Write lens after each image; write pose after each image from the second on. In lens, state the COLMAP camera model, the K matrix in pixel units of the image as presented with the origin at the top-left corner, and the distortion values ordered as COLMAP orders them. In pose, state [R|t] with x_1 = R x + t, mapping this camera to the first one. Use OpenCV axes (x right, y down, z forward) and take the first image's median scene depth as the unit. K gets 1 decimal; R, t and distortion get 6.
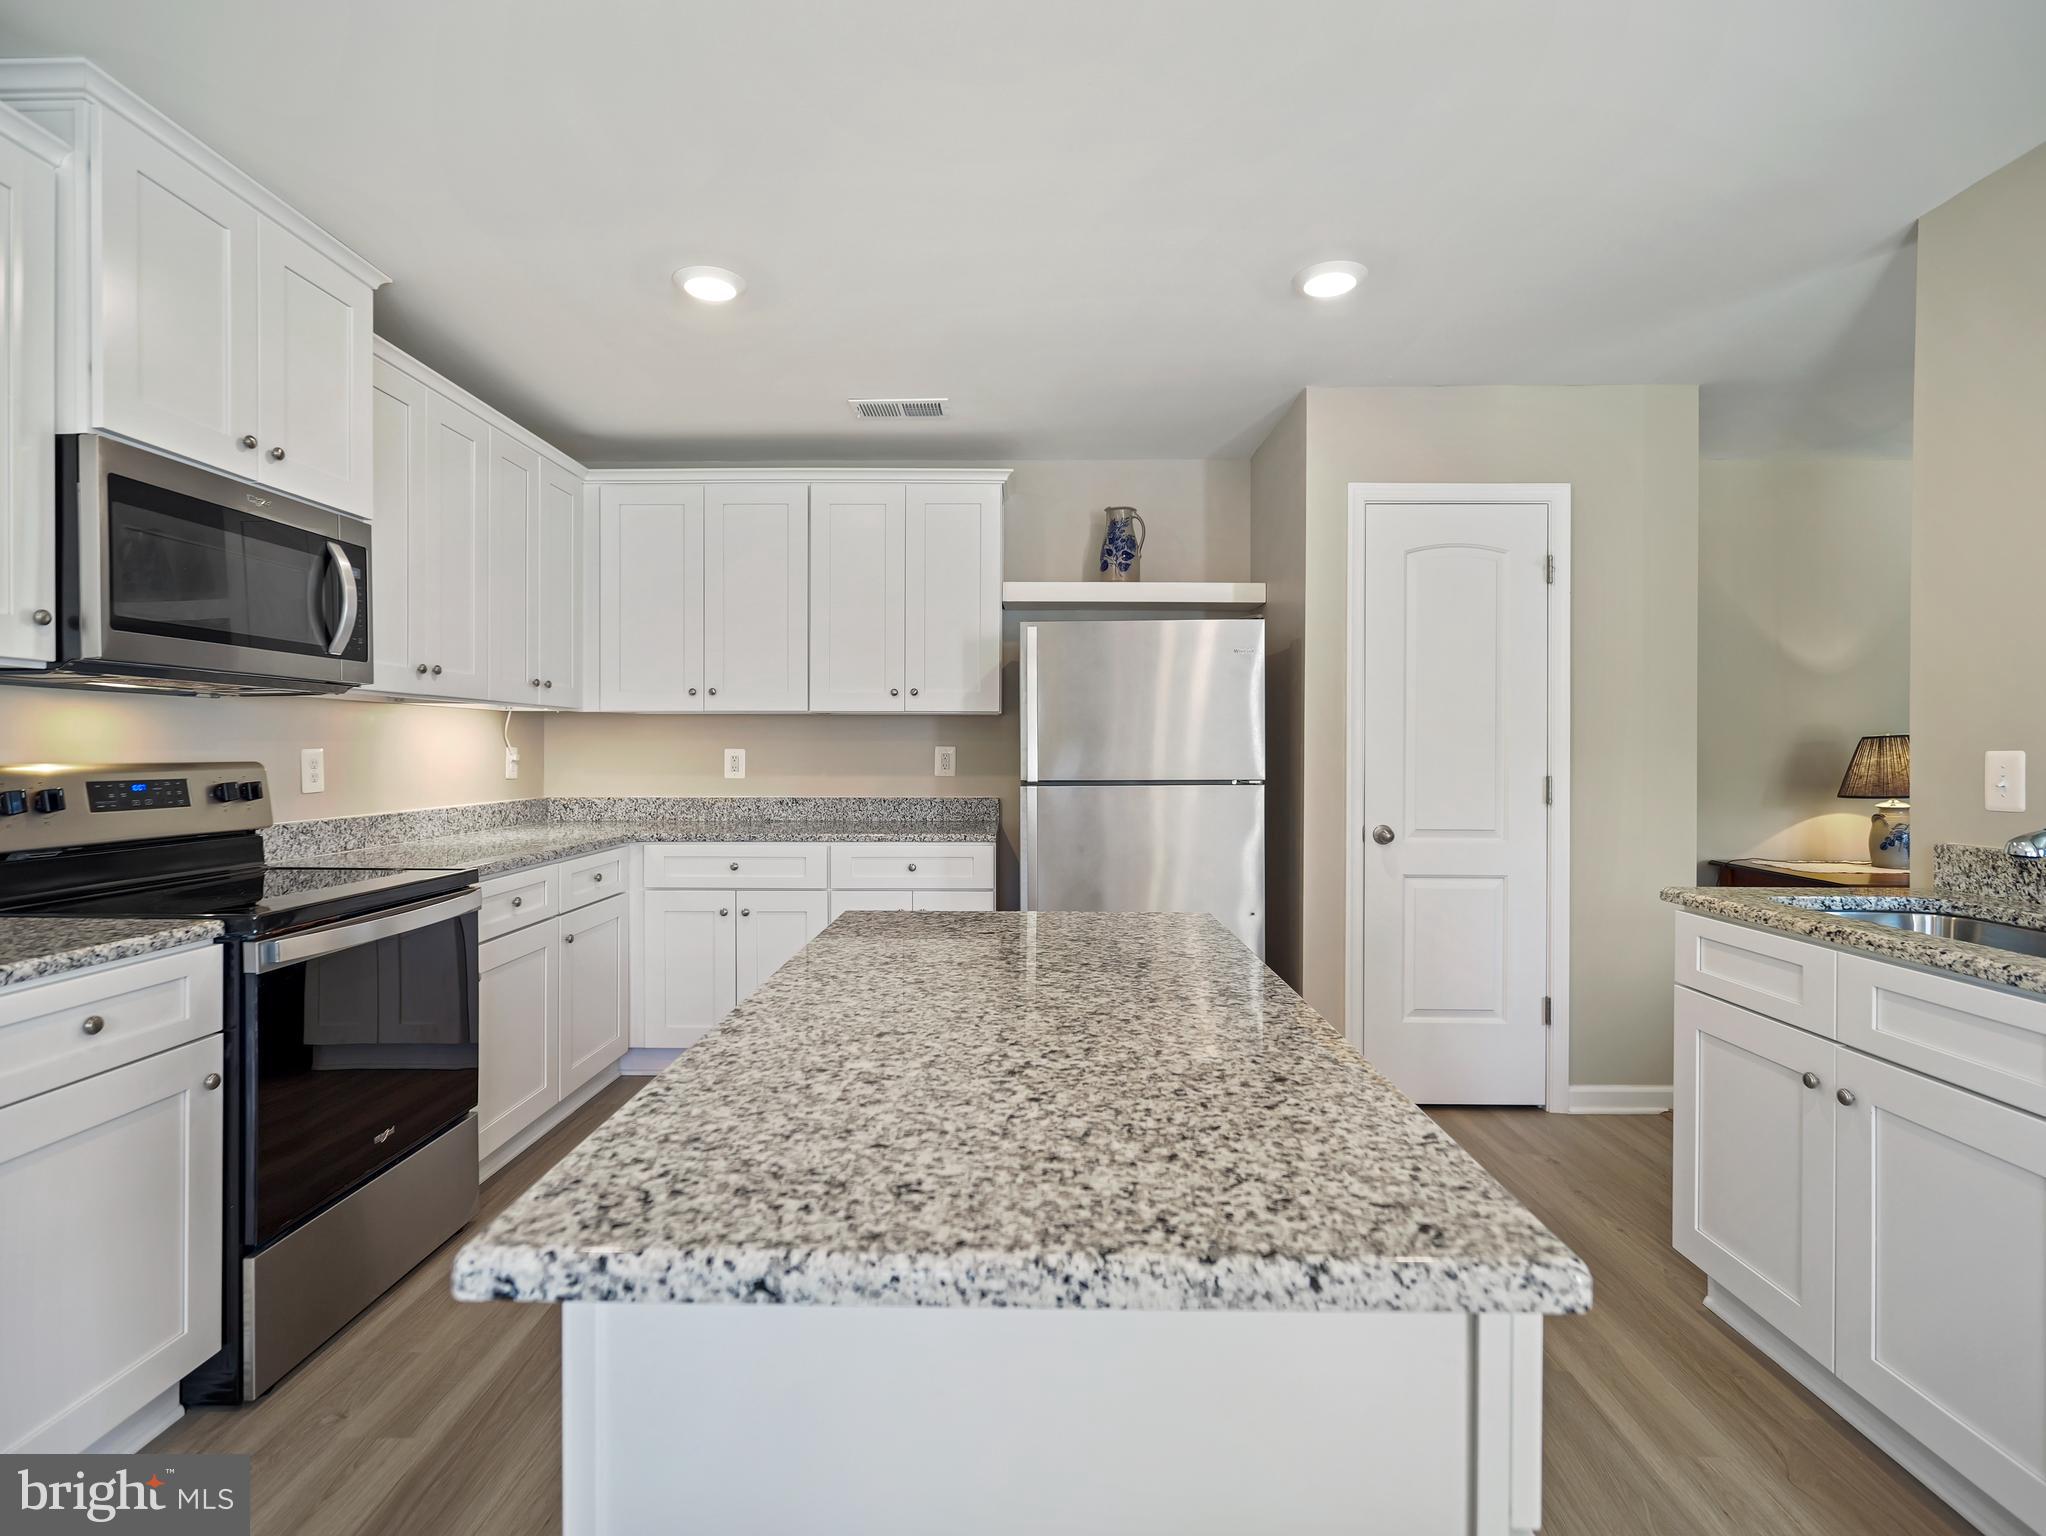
lens RADIAL K [[1005.9, 0, 1019.7], [0, 1005.9, 758.4], [0, 0, 1]] dist [-0.002416, -0.000110]
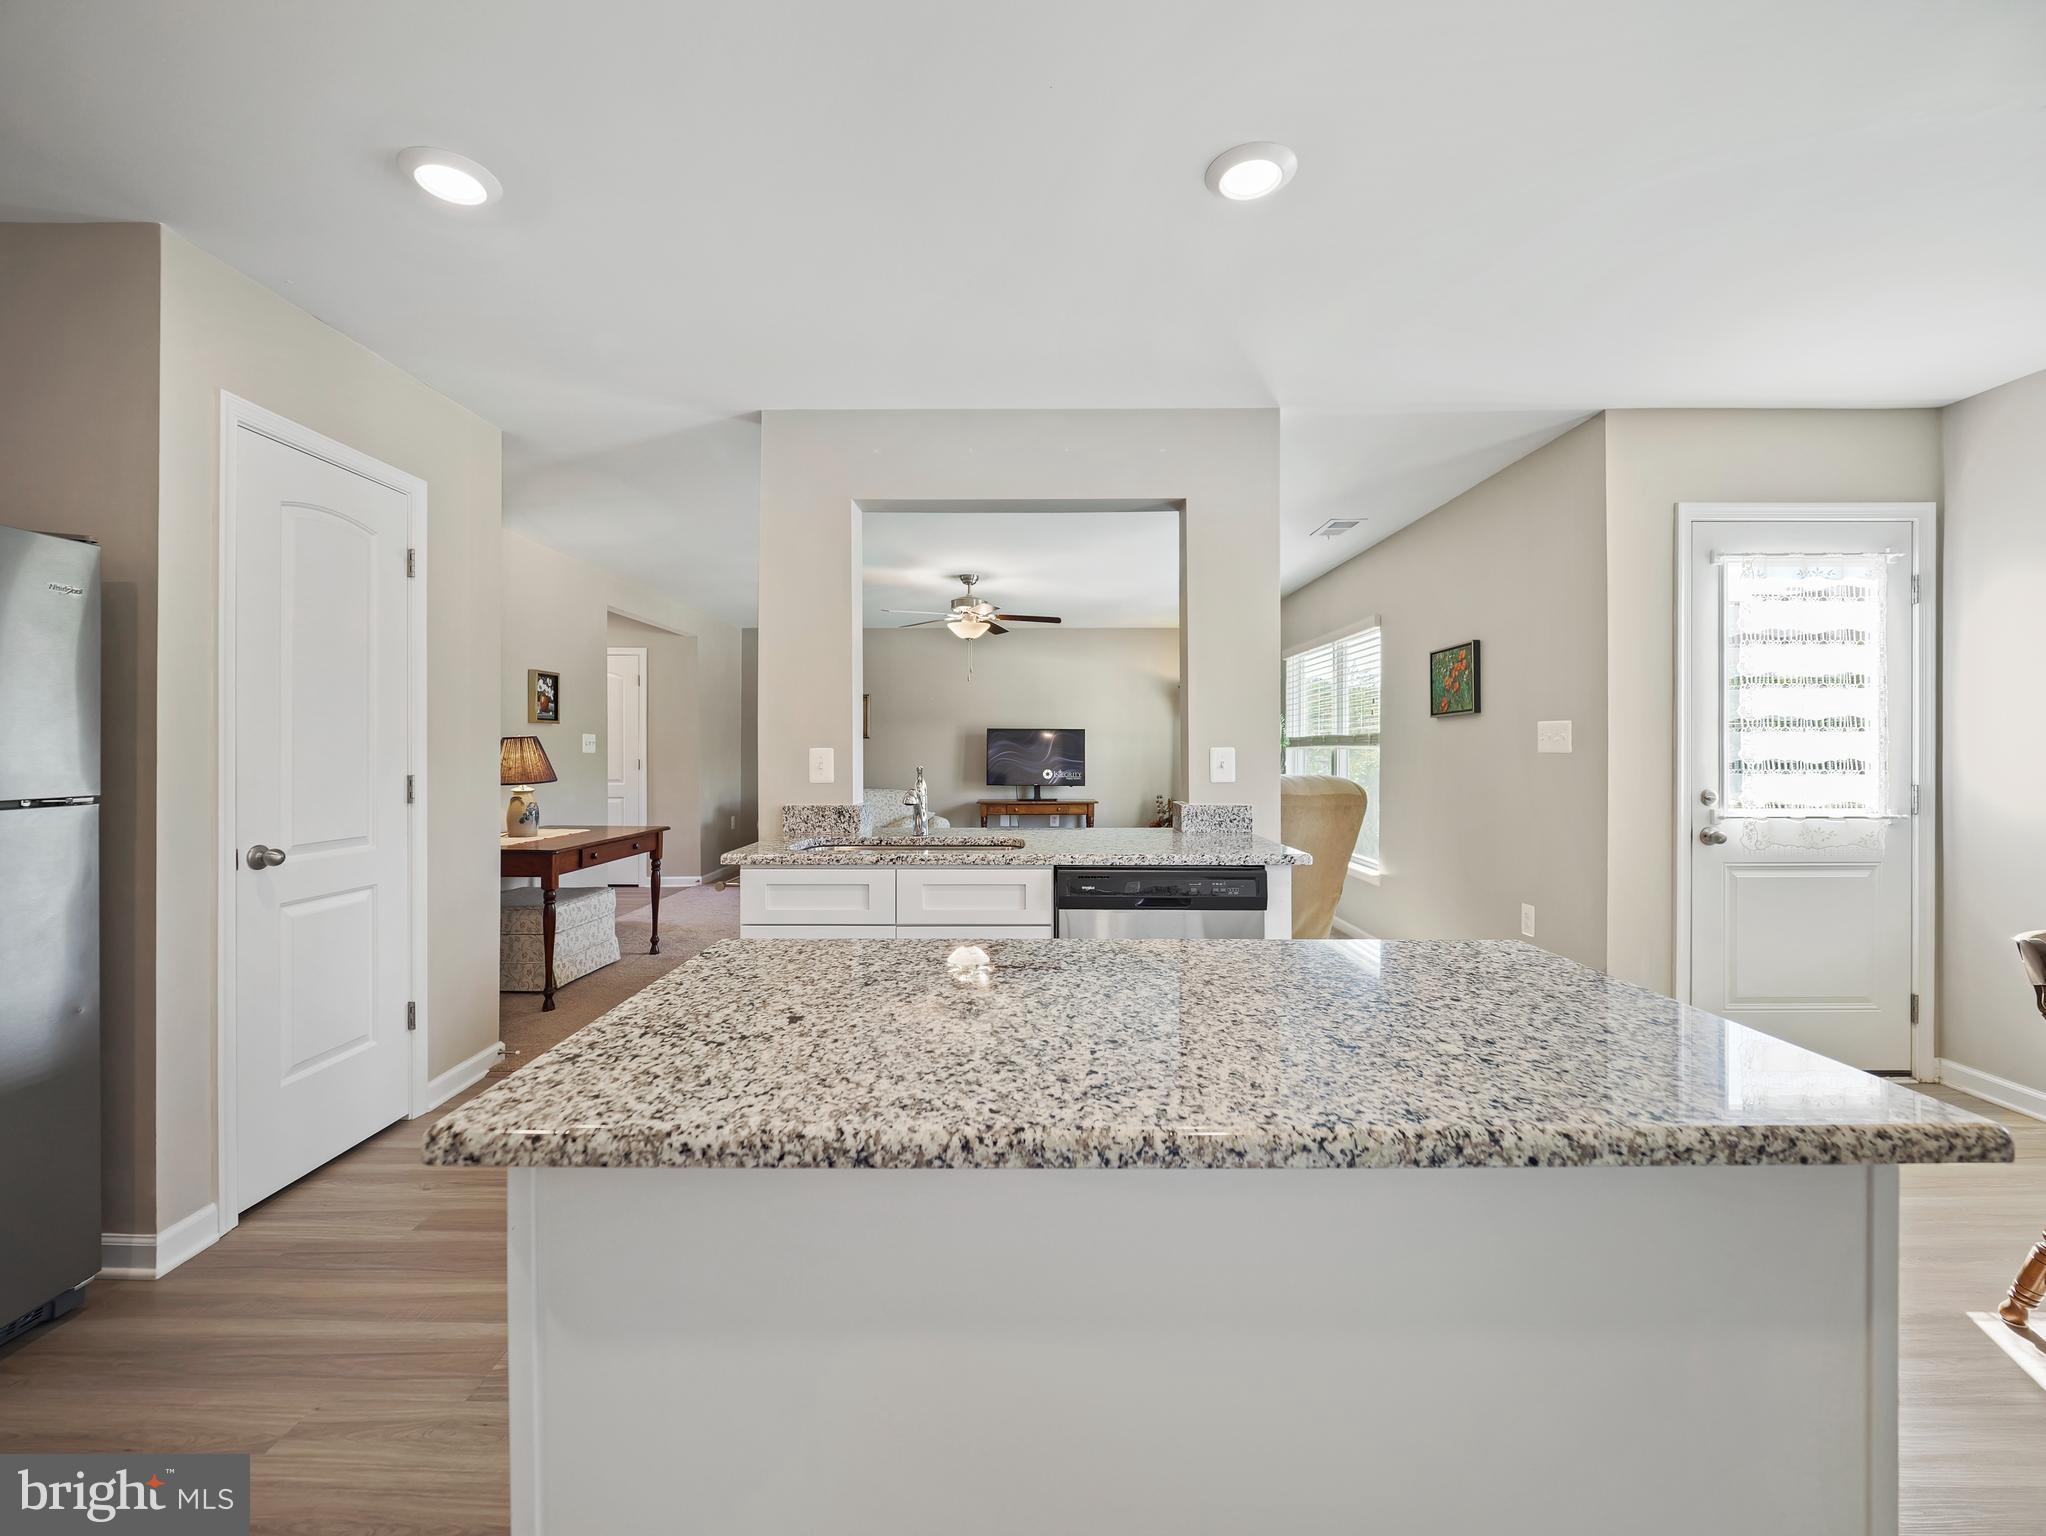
lens RADIAL K [[847.1, 0, 1017.5], [0, 847.1, 751.0], [0, 0, 1]] dist [-0.009562, 0.000114]
pose [[-0.012325, -0.006120, 0.999905, -0.330429], [0.009878, 0.999932, 0.006242, -0.005552], [-0.999875, 0.009954, -0.012264, 0.465936]]
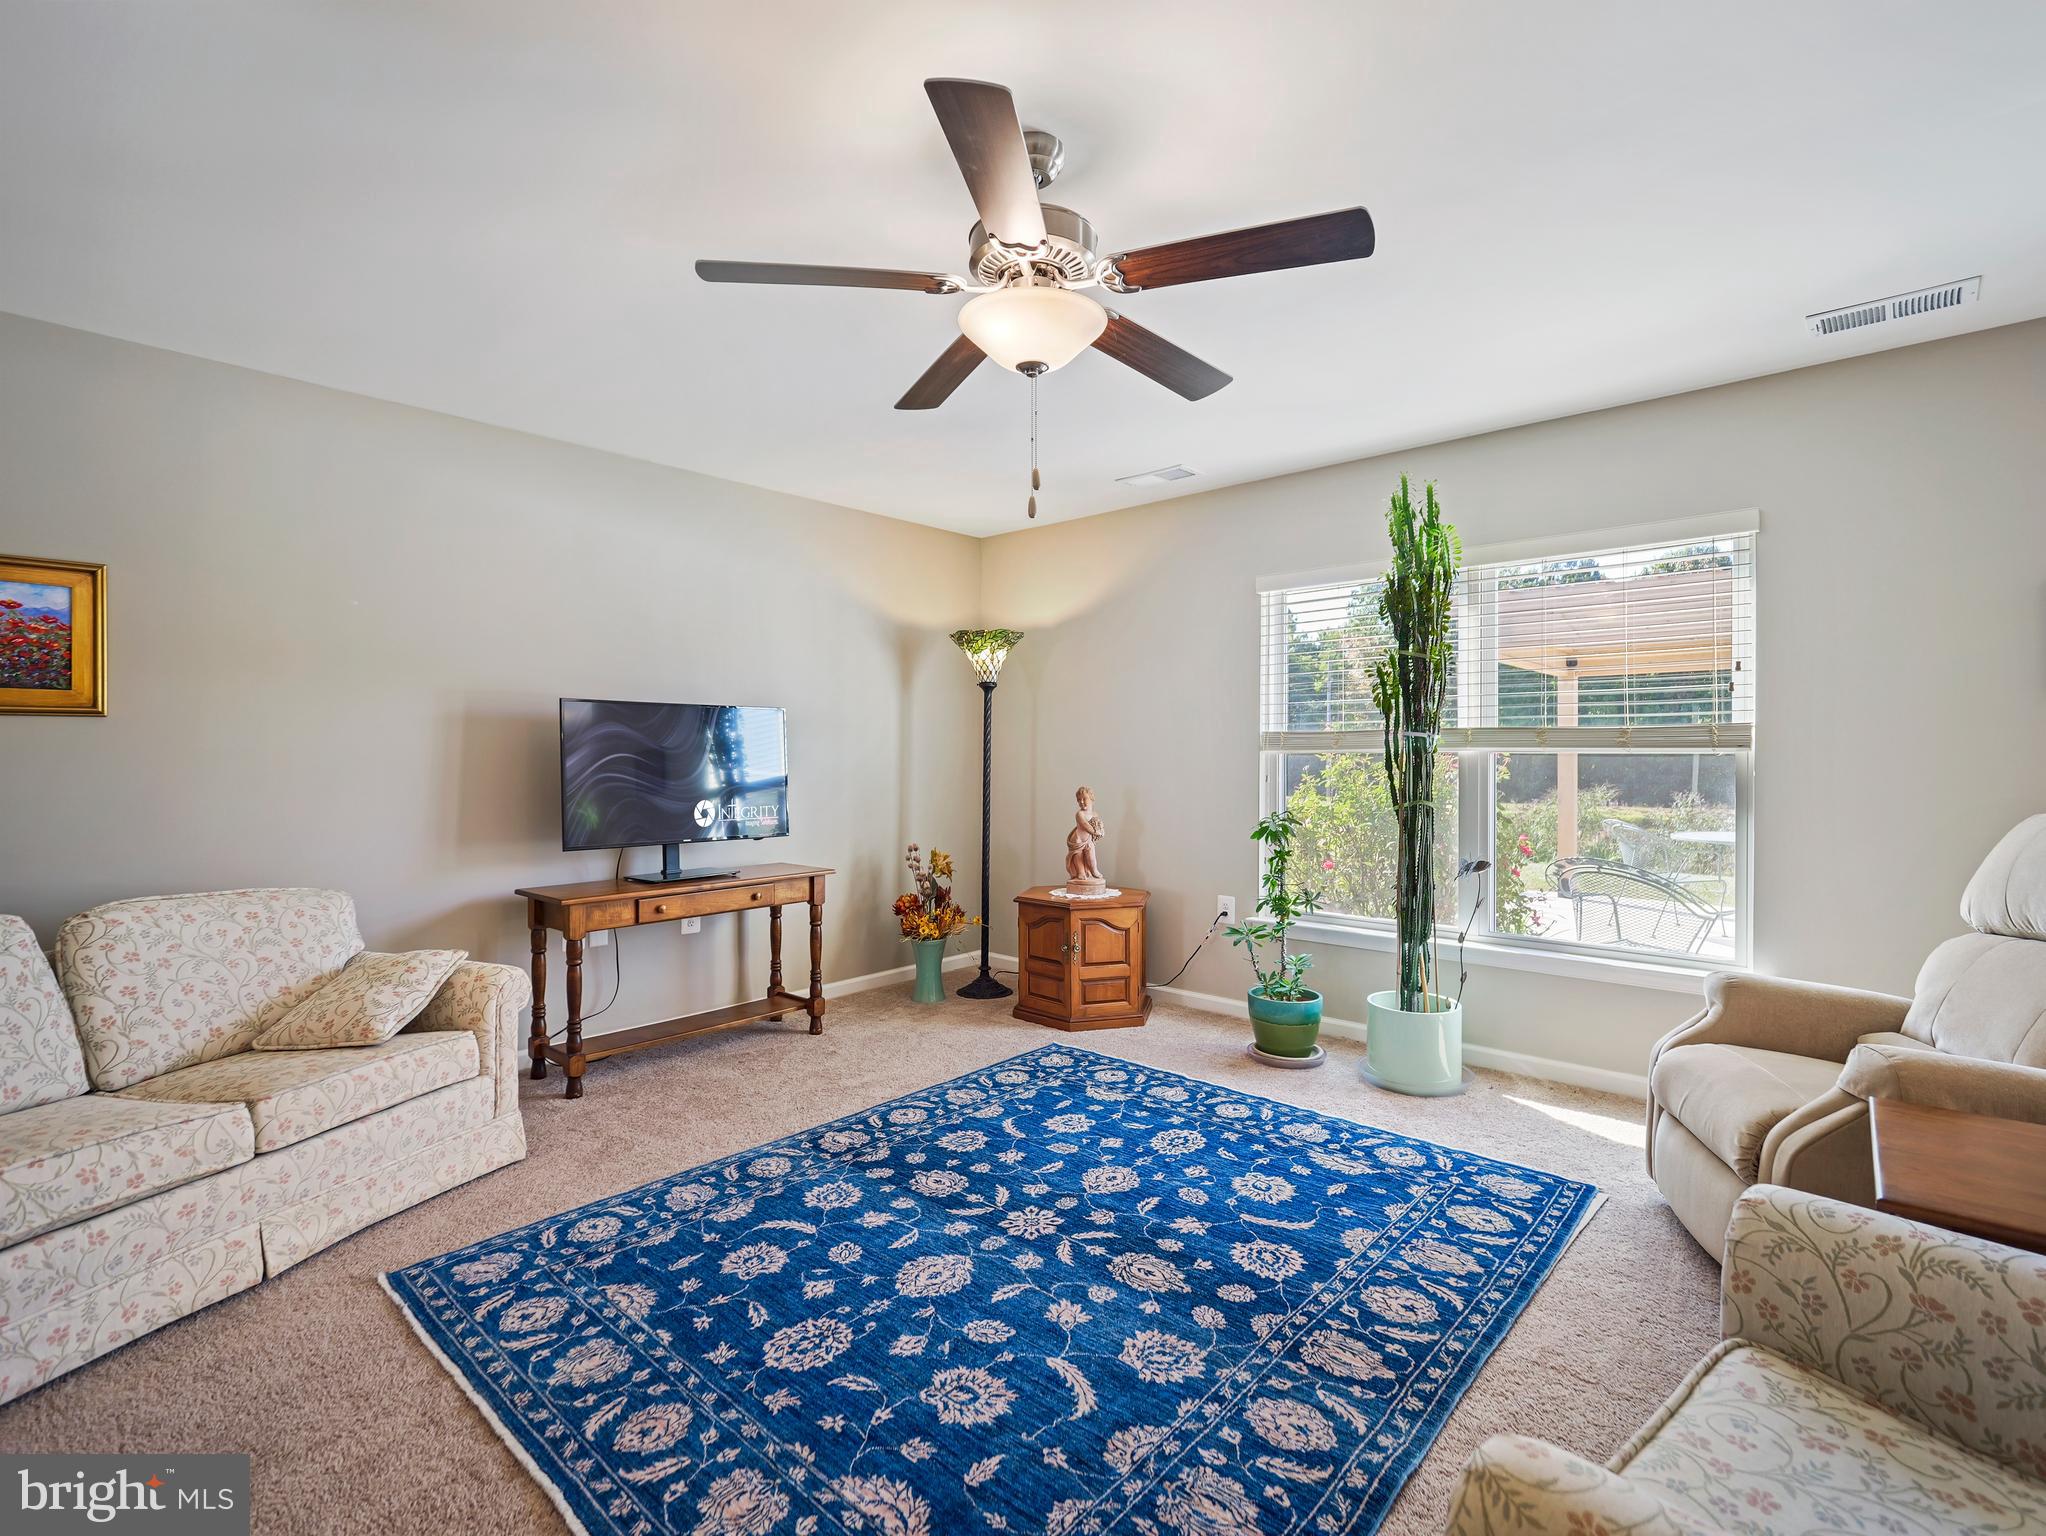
lens RADIAL K [[979.1, 0, 1019.2], [0, 979.1, 755.5], [0, 0, 1]] dist [-0.000709, -0.001378]
pose [[-0.754138, -0.006072, 0.656688, 1.201127], [0.003675, 0.999903, 0.013465, -0.007631], [-0.656706, 0.012567, -0.754042, 1.047074]]
